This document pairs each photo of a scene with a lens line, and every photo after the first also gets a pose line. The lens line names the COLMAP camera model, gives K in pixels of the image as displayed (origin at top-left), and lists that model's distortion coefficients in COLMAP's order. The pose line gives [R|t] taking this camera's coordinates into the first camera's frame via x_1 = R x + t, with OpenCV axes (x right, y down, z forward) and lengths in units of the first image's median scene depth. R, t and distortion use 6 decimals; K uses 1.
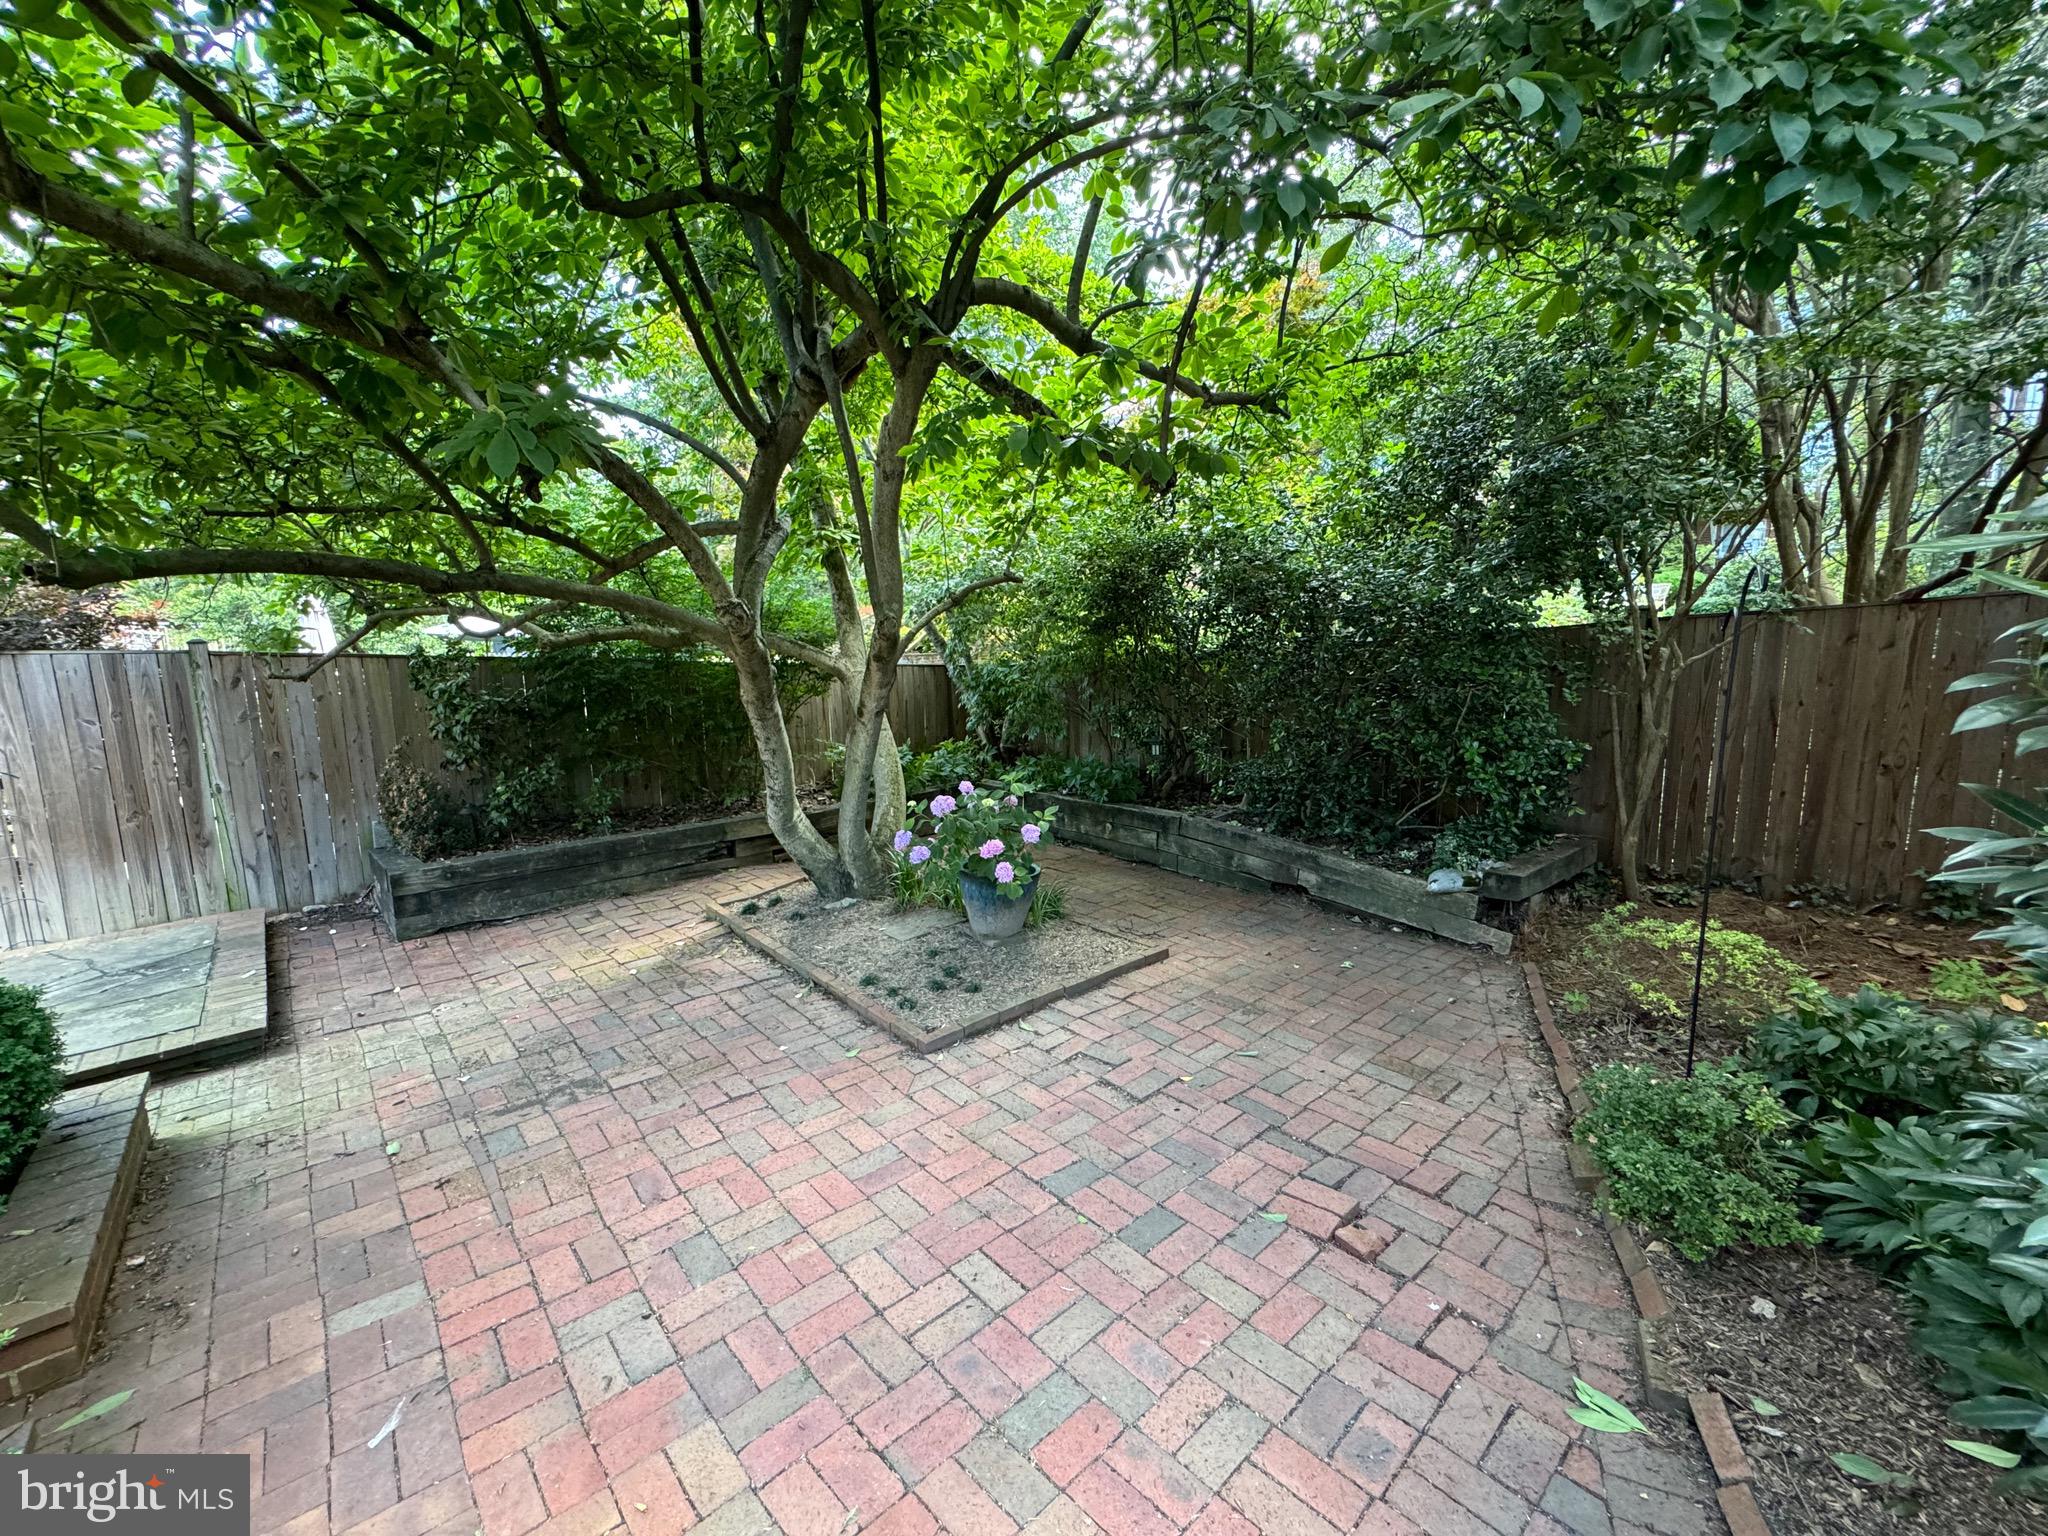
lens RADIAL K [[818.8, 0, 1022.7], [0, 818.8, 772.8], [0, 0, 1]] dist [-0.002924, 0.000474]
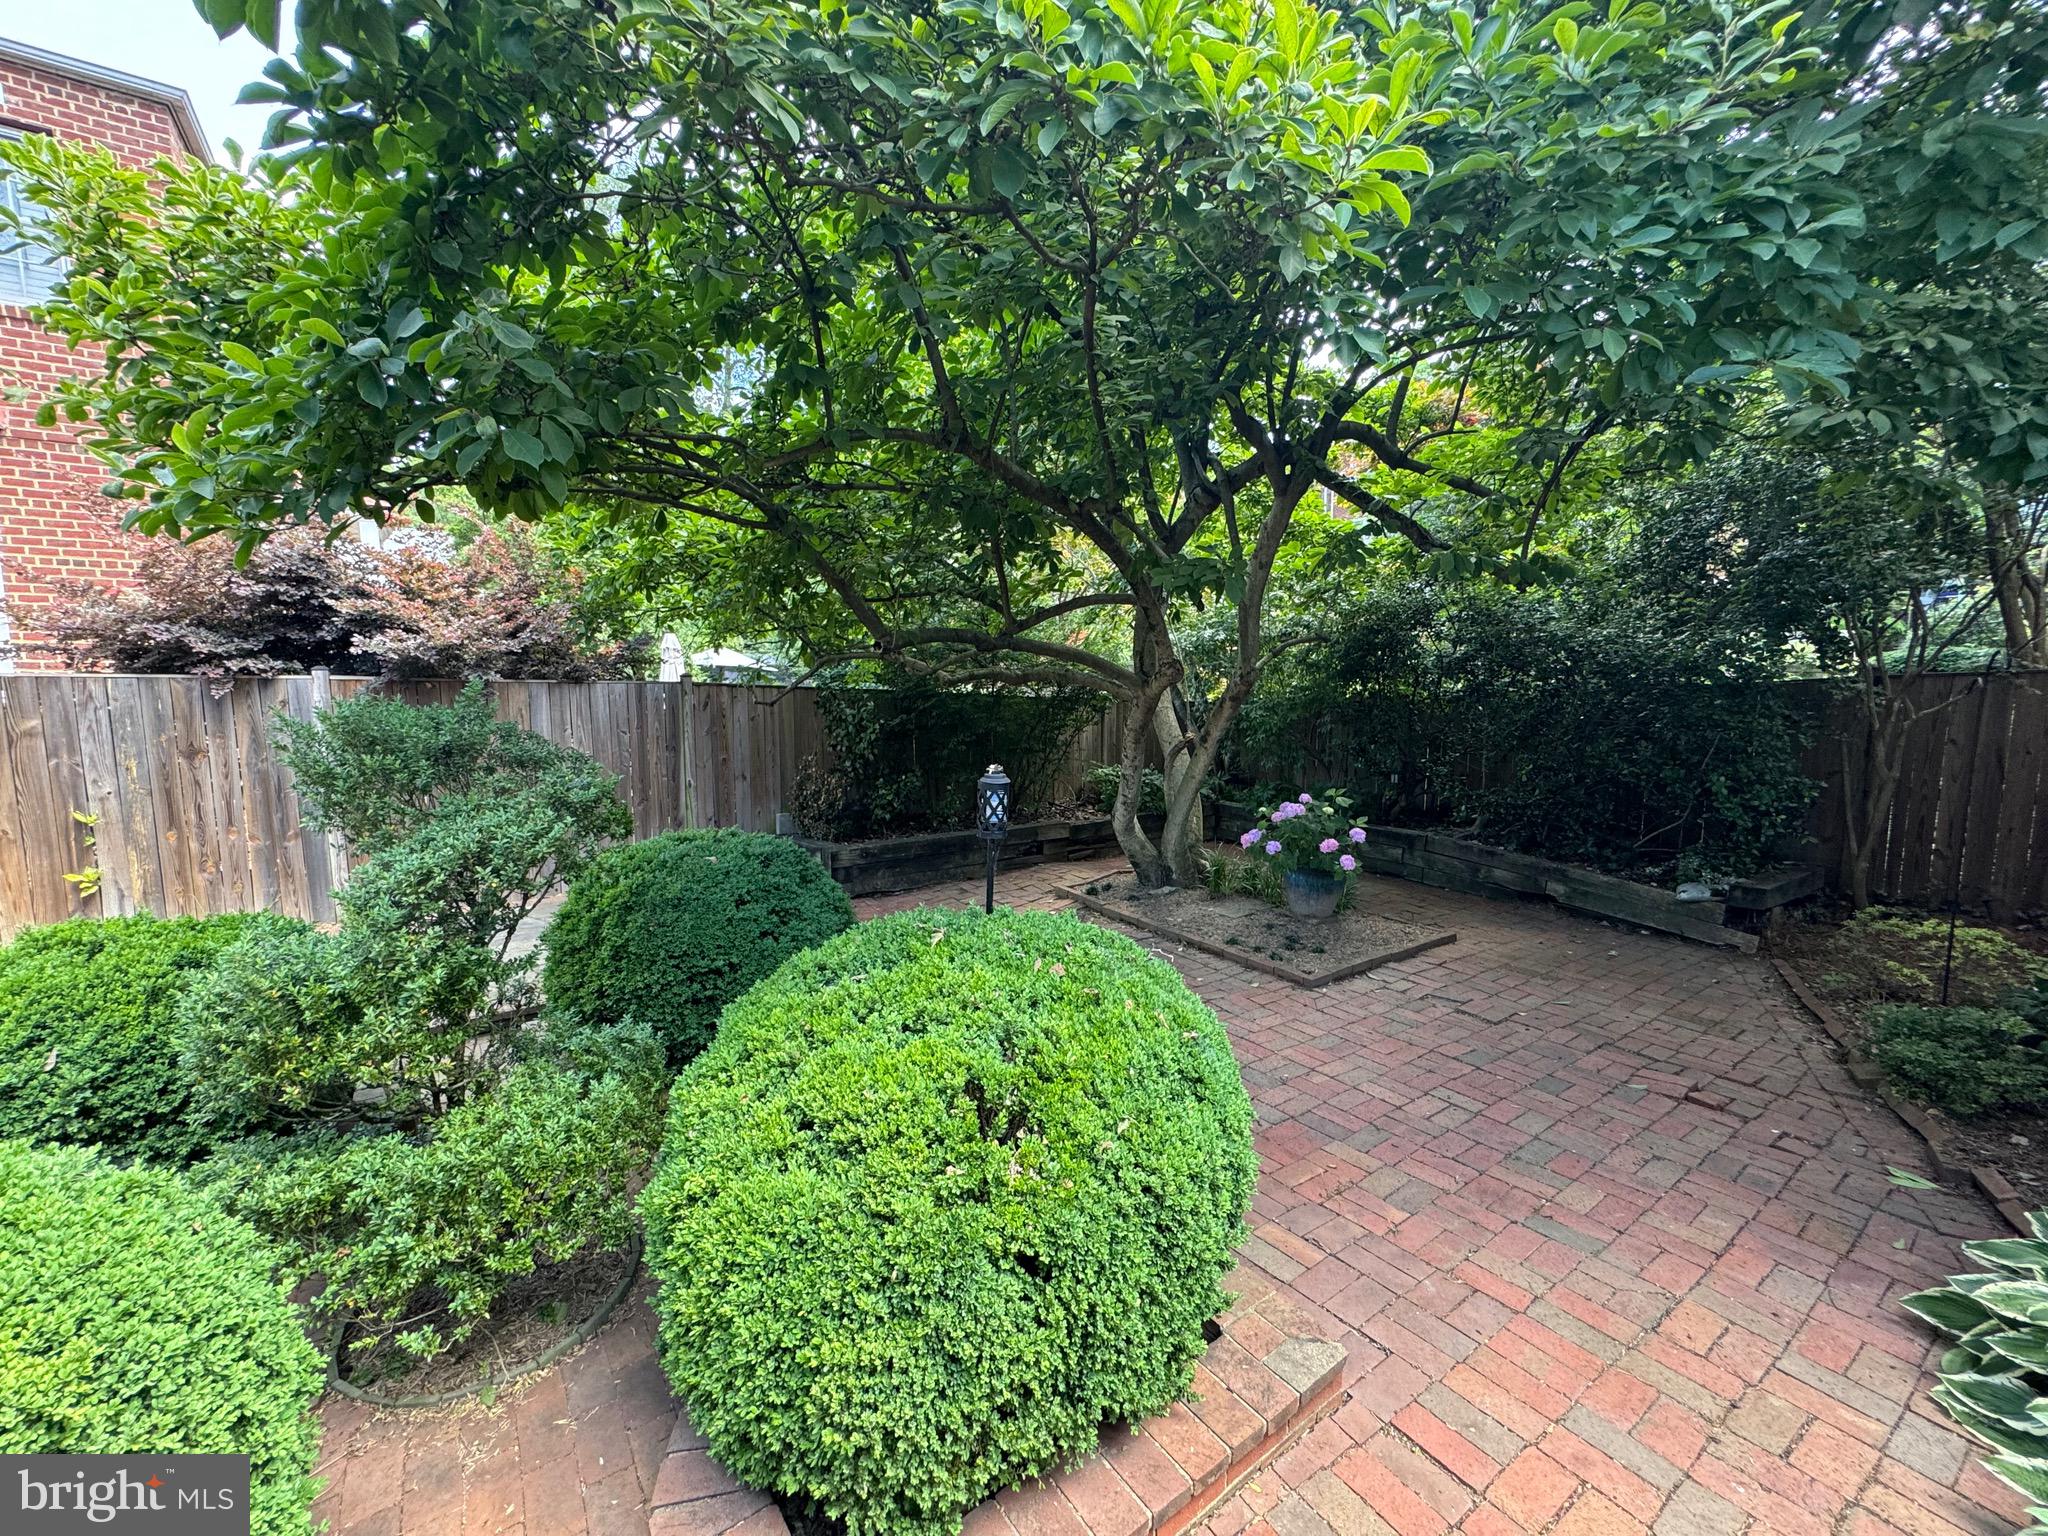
lens RADIAL K [[818.8, 0, 1024.1], [0, 818.8, 772.2], [0, 0, 1]] dist [-0.002924, 0.000474]
pose [[0.992432, 0.030331, -0.118988, -0.326380], [-0.034993, 0.998692, -0.037290, 0.036459], [0.117701, 0.041171, 0.992195, -0.319187]]
